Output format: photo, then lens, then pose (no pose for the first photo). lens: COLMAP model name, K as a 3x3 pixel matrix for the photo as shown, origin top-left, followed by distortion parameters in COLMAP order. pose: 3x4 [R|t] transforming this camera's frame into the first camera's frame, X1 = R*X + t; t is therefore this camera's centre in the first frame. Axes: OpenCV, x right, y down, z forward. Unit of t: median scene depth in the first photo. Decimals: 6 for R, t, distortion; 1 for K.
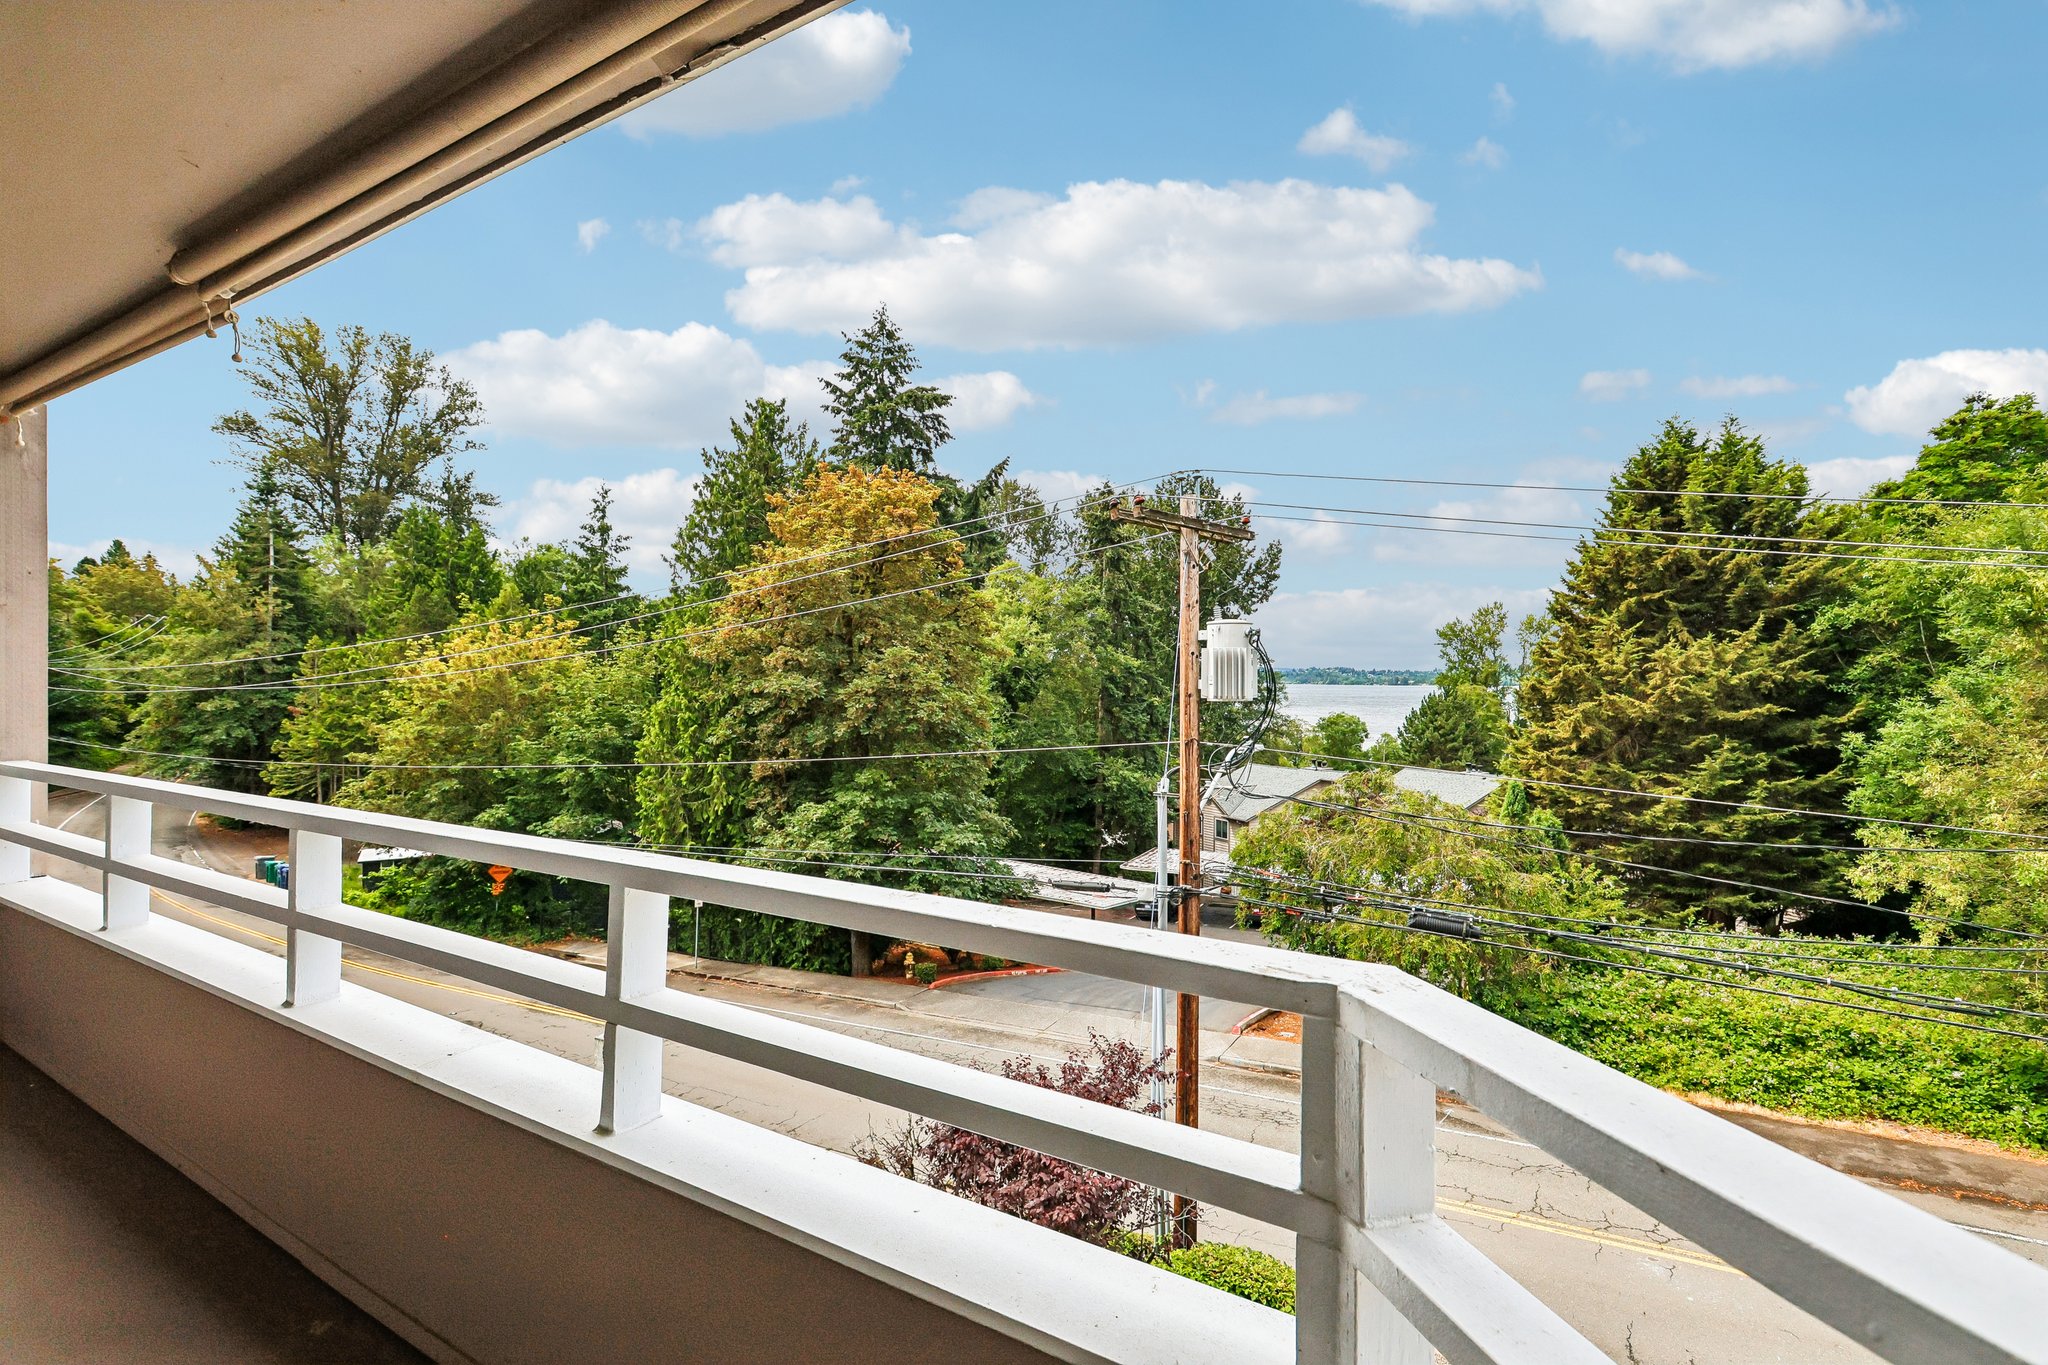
lens RADIAL K [[965.5, 0, 1020.4], [0, 965.5, 676.7], [0, 0, 1]] dist [-0.008652, 0.006259]
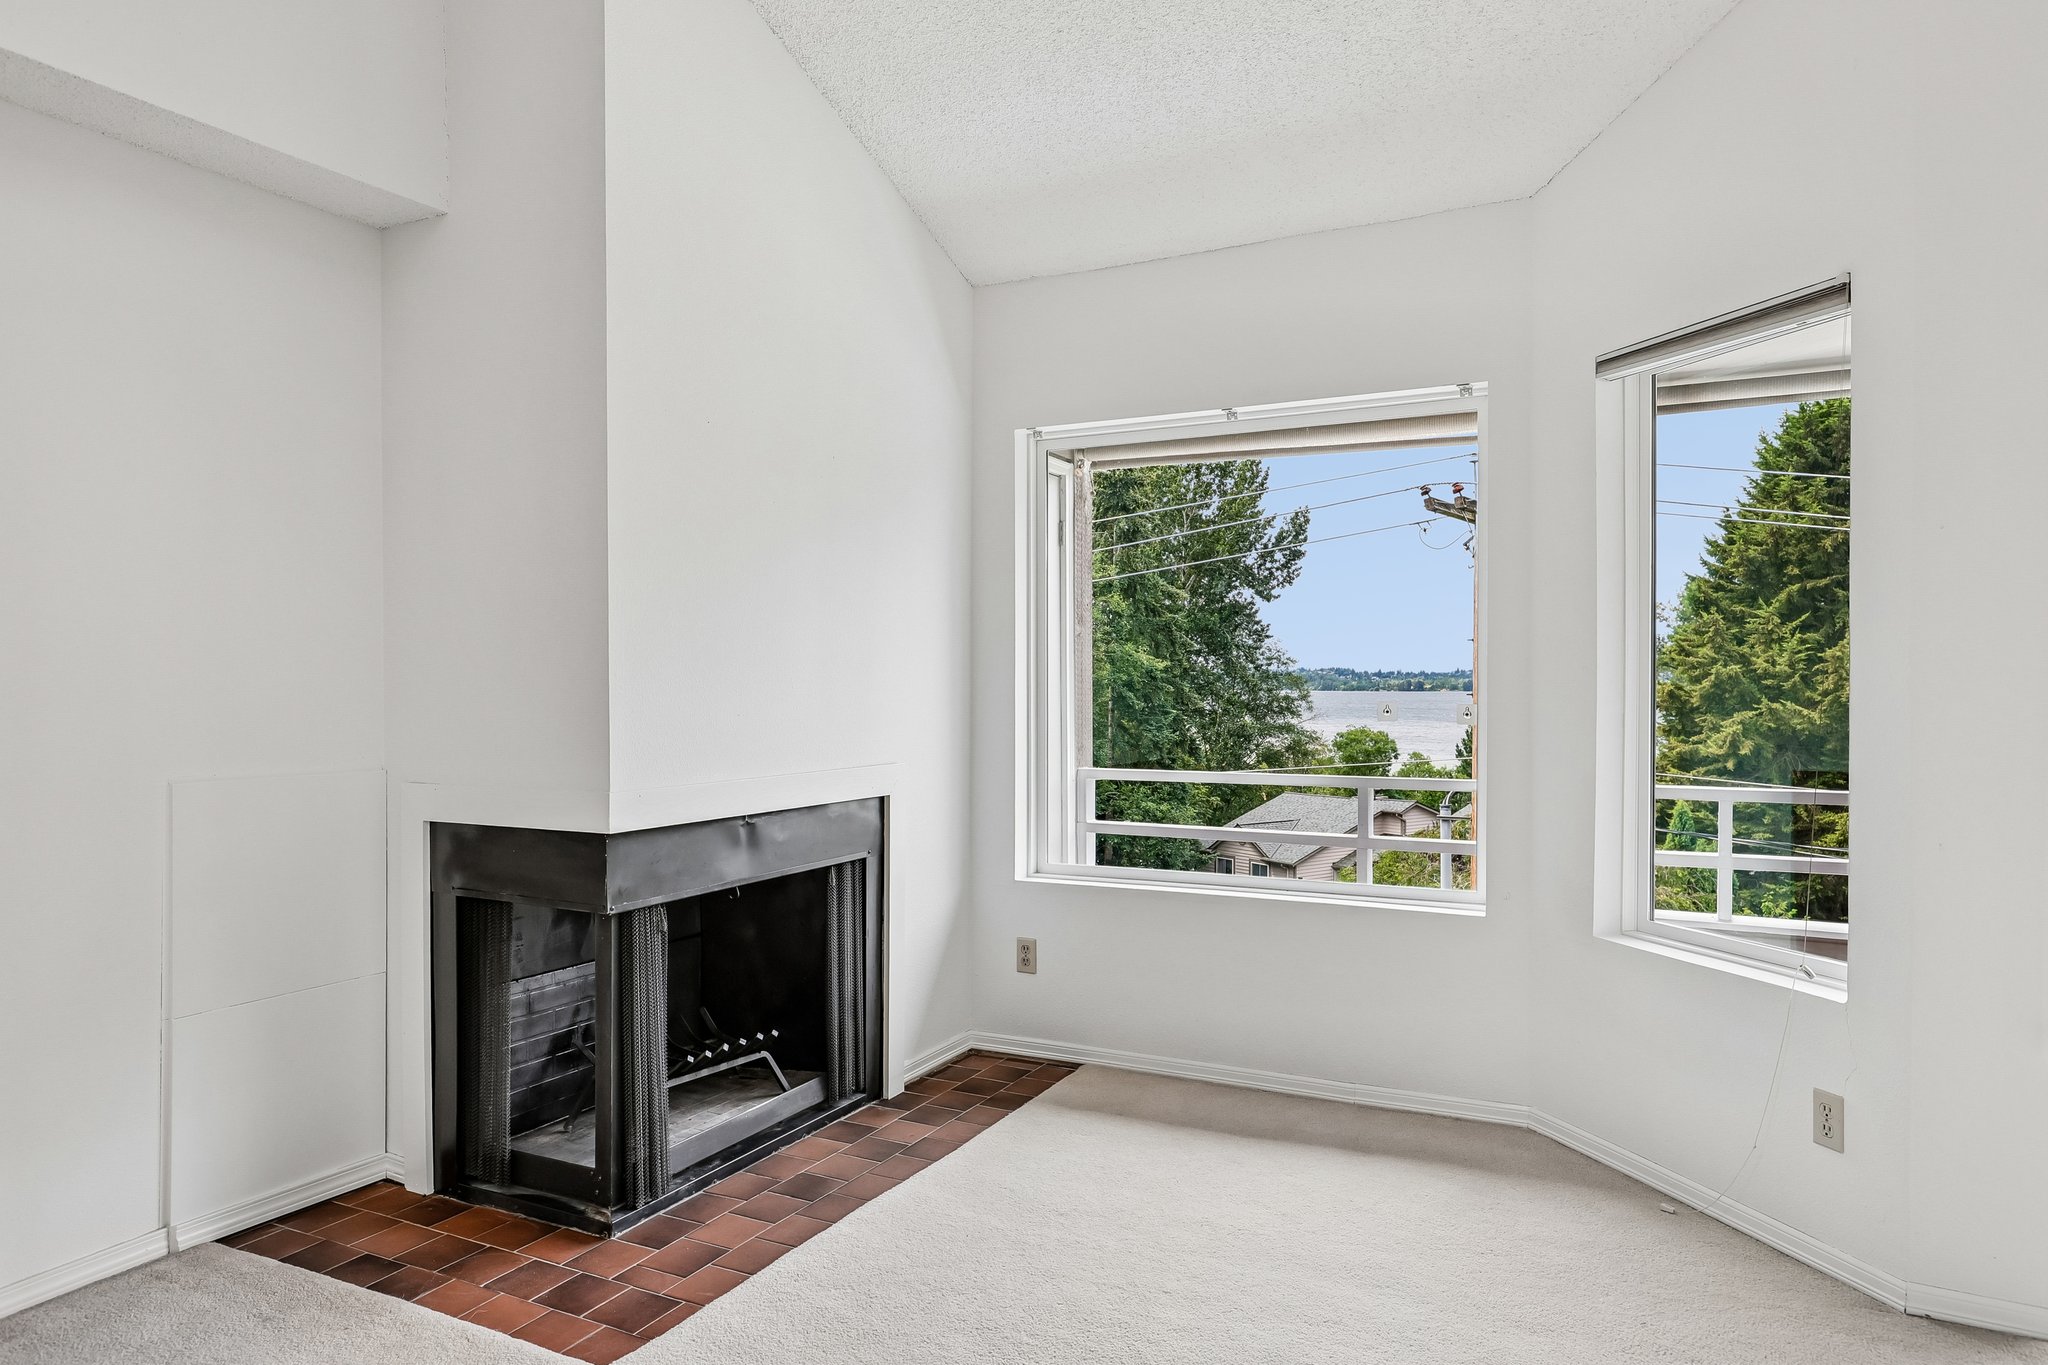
lens RADIAL K [[1291.2, 0, 1062.0], [0, 1291.2, 695.1], [0, 0, 1]] dist [0.017992, 0.001887]
pose [[0.994196, -0.004950, 0.107467, -0.112974], [0.003784, 0.999932, 0.011045, -0.002261], [-0.107514, -0.010575, 0.994147, -0.044605]]
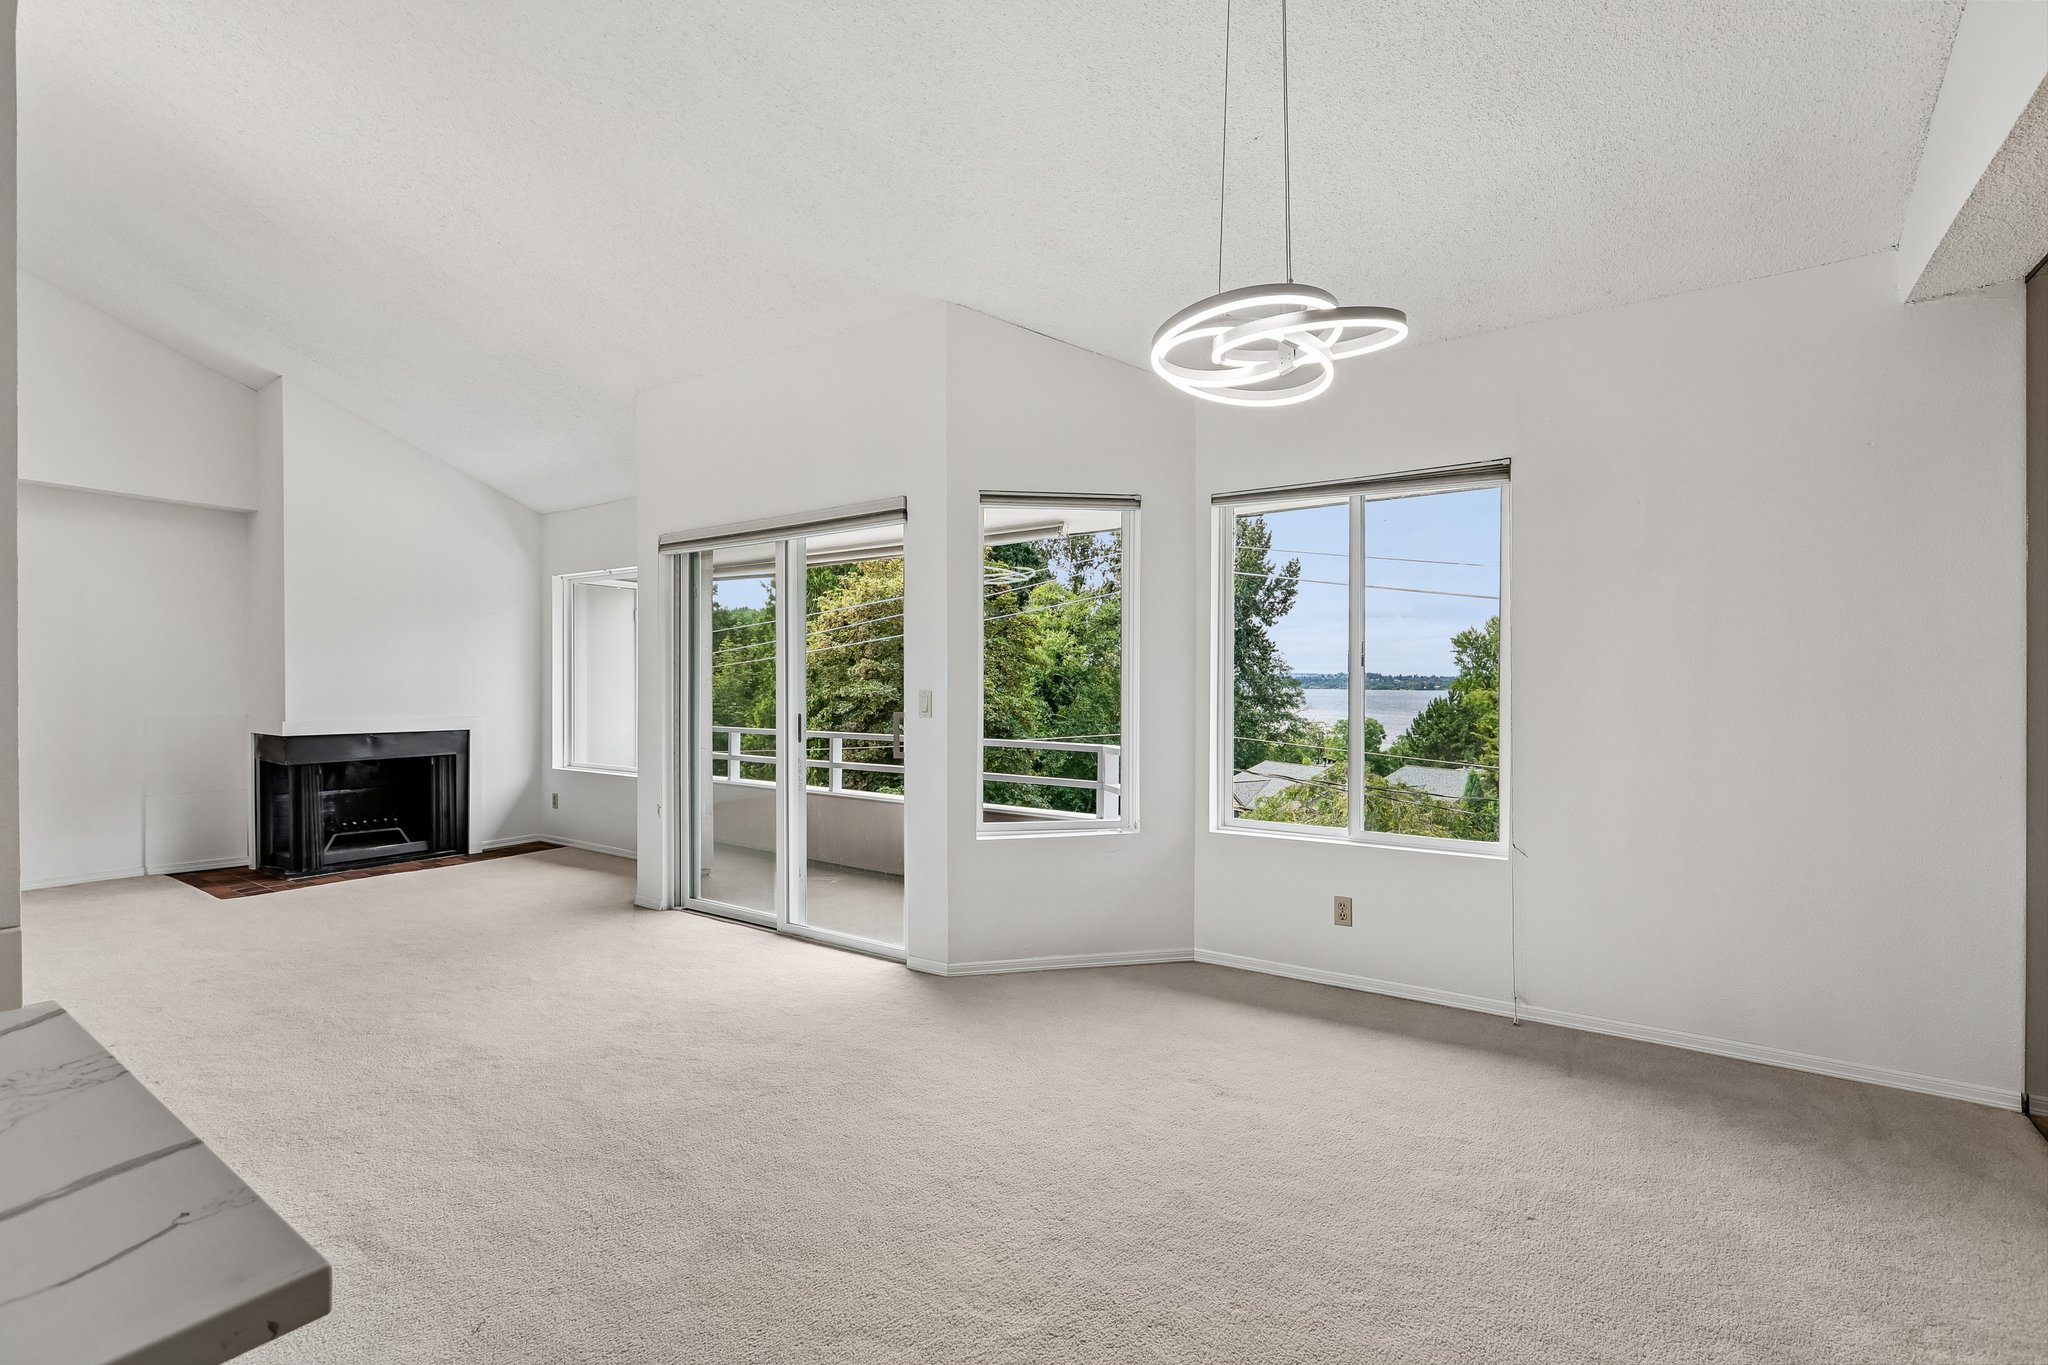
lens RADIAL K [[913.7, 0, 1036.3], [0, 913.7, 677.1], [0, 0, 1]] dist [-0.003959, 0.001236]
pose [[0.999683, 0.000418, -0.025163, -0.000888], [-0.000535, 0.999989, -0.004647, -0.002623], [0.025161, 0.004659, 0.999673, -0.115901]]
